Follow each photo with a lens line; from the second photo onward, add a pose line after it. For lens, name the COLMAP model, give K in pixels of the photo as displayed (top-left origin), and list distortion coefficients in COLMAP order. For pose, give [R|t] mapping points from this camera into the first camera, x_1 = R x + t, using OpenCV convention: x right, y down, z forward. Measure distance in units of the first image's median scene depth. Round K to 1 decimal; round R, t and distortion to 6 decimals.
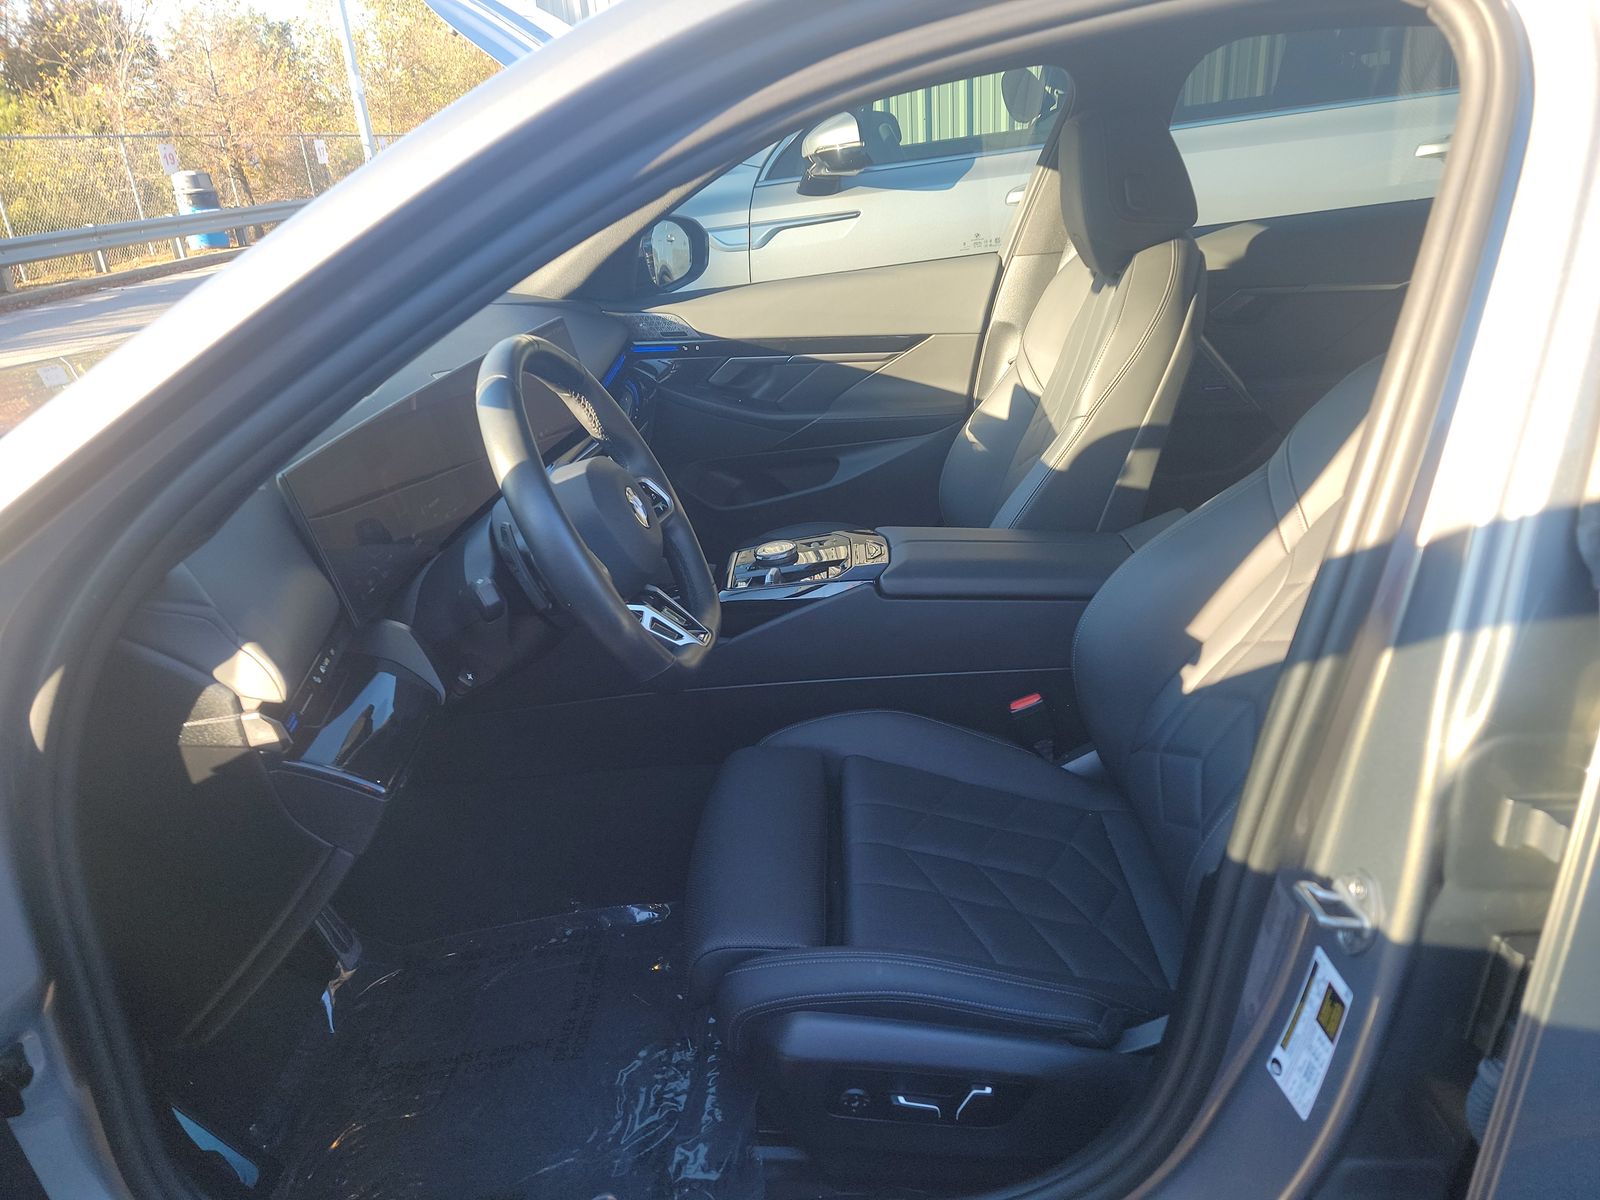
lens RADIAL K [[1107.6, 0, 809.1], [0, 1107.6, 611.9], [0, 0, 1]] dist [0.070296, -0.061589]
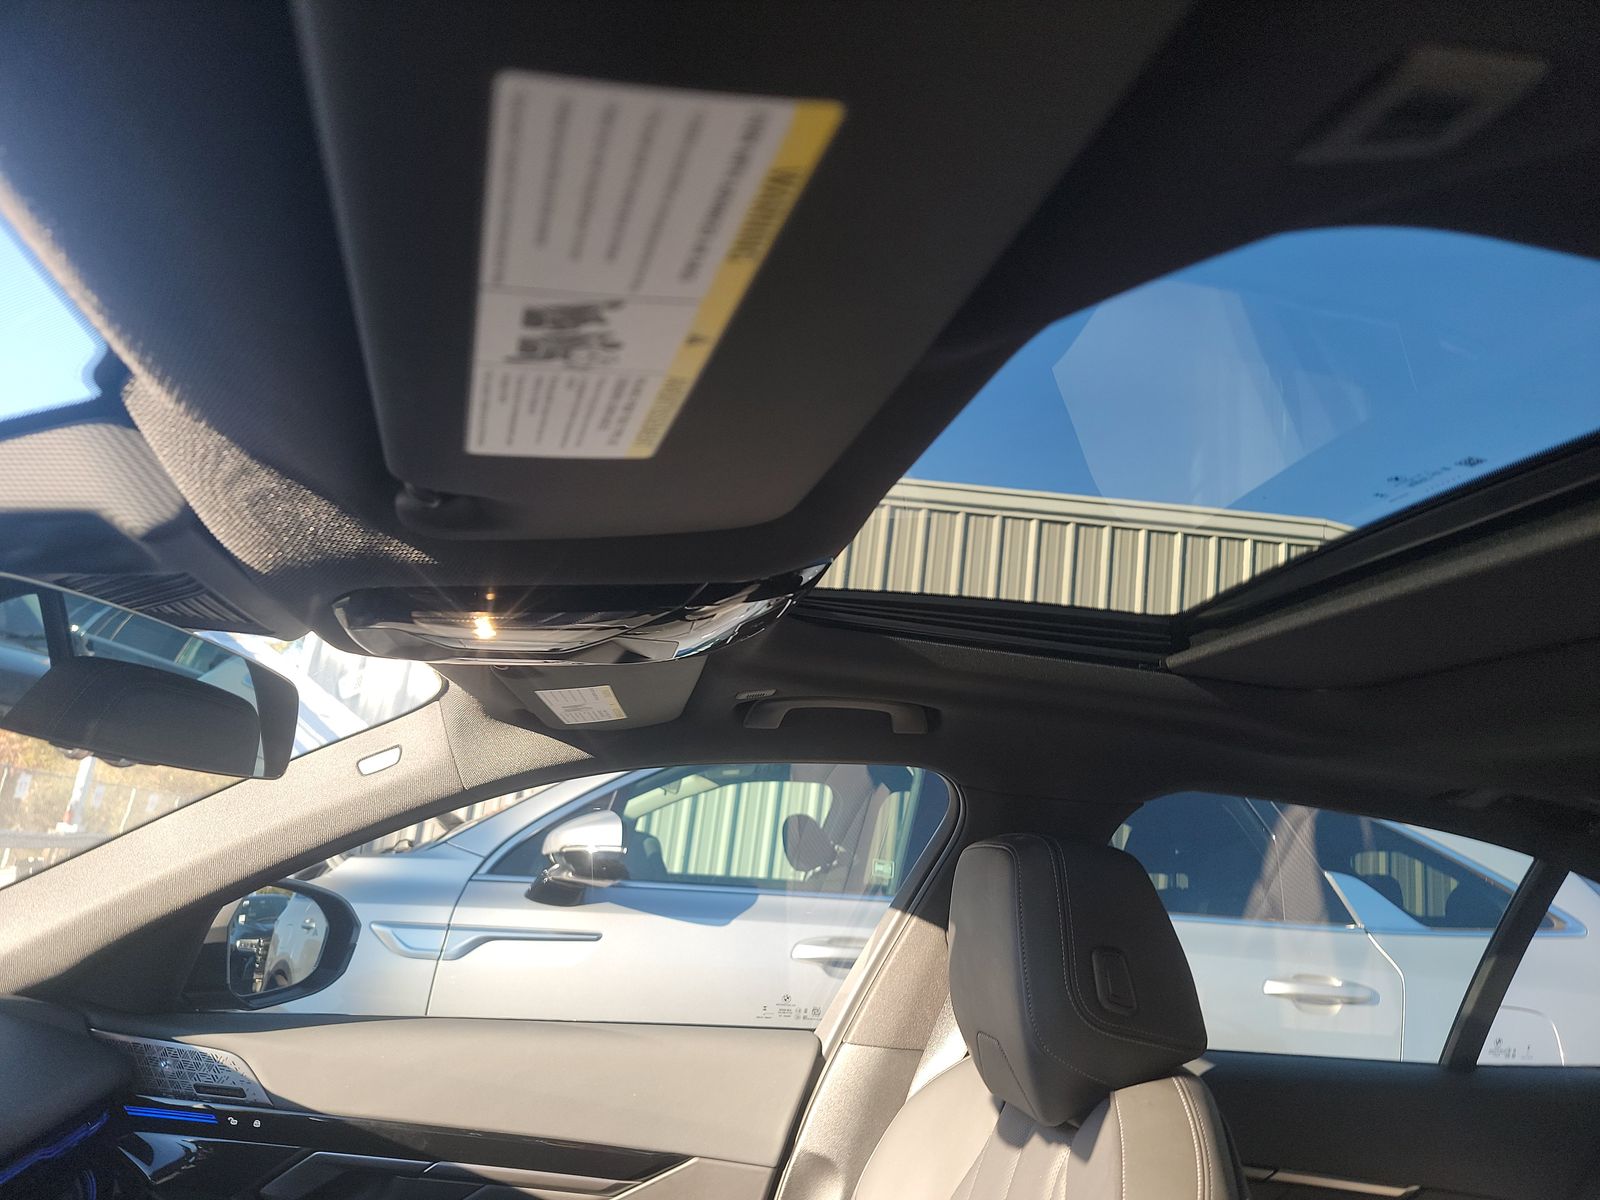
lens RADIAL K [[1107.6, 0, 809.1], [0, 1107.6, 611.9], [0, 0, 1]] dist [0.070296, -0.061589]
pose [[0.960517, 0.223498, 0.165695, 0.007185], [-0.079424, 0.791042, -0.606584, -0.101959], [-0.266642, 0.569475, 0.777561, 0.304065]]
